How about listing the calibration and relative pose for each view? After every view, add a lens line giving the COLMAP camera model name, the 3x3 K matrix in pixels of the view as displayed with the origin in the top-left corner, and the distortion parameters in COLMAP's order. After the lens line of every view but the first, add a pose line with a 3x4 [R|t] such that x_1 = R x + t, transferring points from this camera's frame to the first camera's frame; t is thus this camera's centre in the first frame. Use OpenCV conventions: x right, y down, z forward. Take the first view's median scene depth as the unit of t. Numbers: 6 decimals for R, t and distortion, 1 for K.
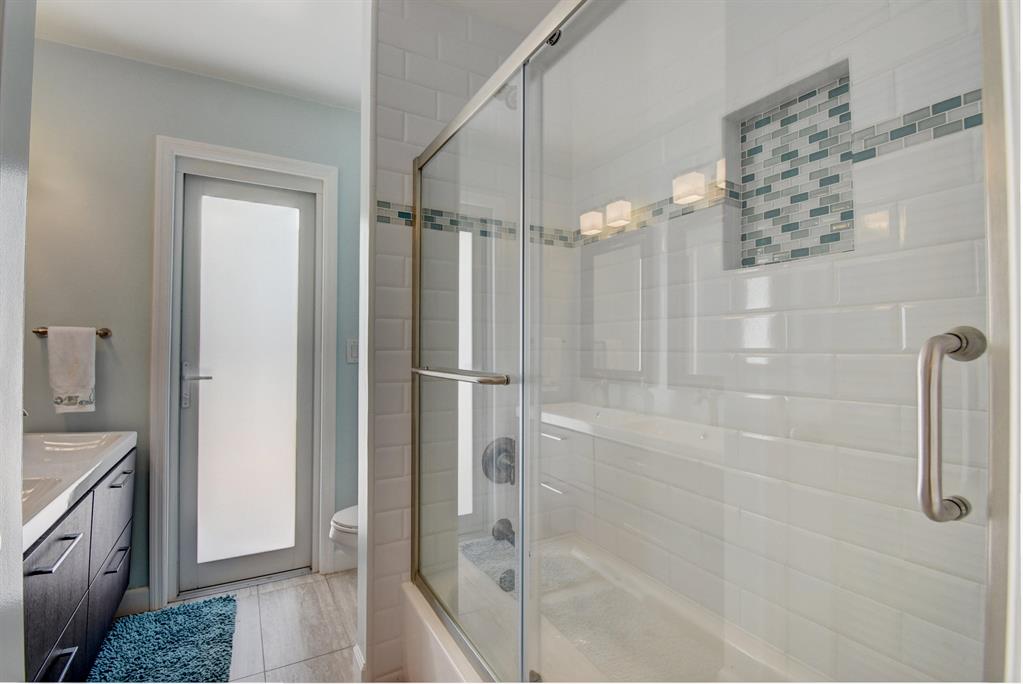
lens RADIAL K [[452.6, 0, 504.1], [0, 452.6, 340.8], [0, 0, 1]] dist [0.007638, -0.014135]
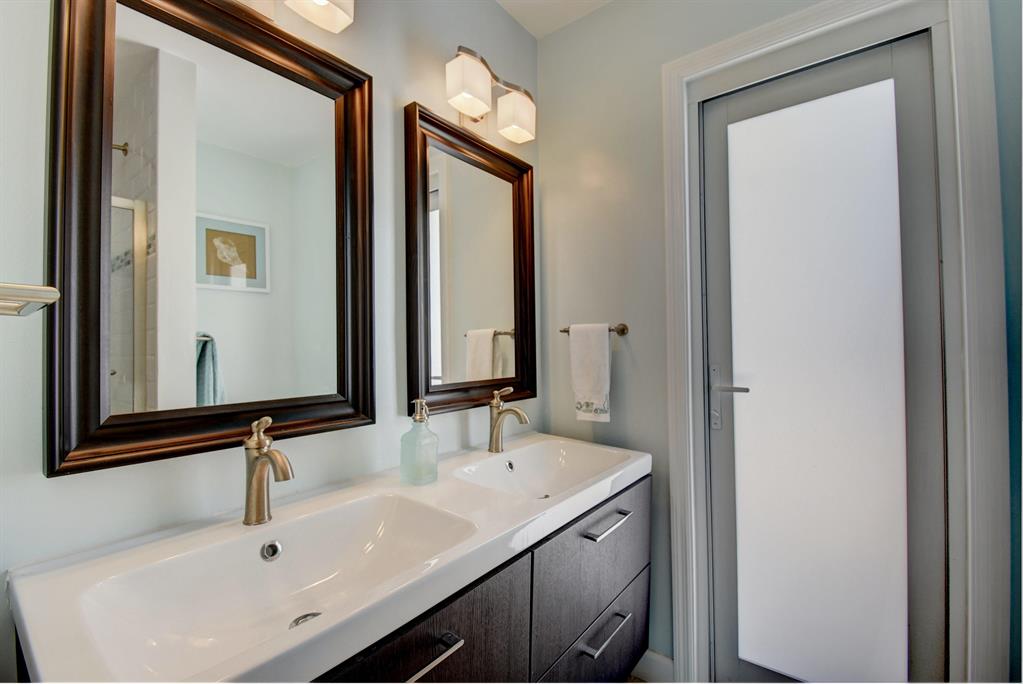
lens RADIAL K [[452.6, 0, 504.1], [0, 452.6, 340.8], [0, 0, 1]] dist [0.007638, -0.014135]
pose [[0.362767, -0.020834, -0.931647, -0.179898], [0.027295, 0.999559, -0.011725, 0.008122], [0.931480, -0.021176, 0.363176, 0.495725]]
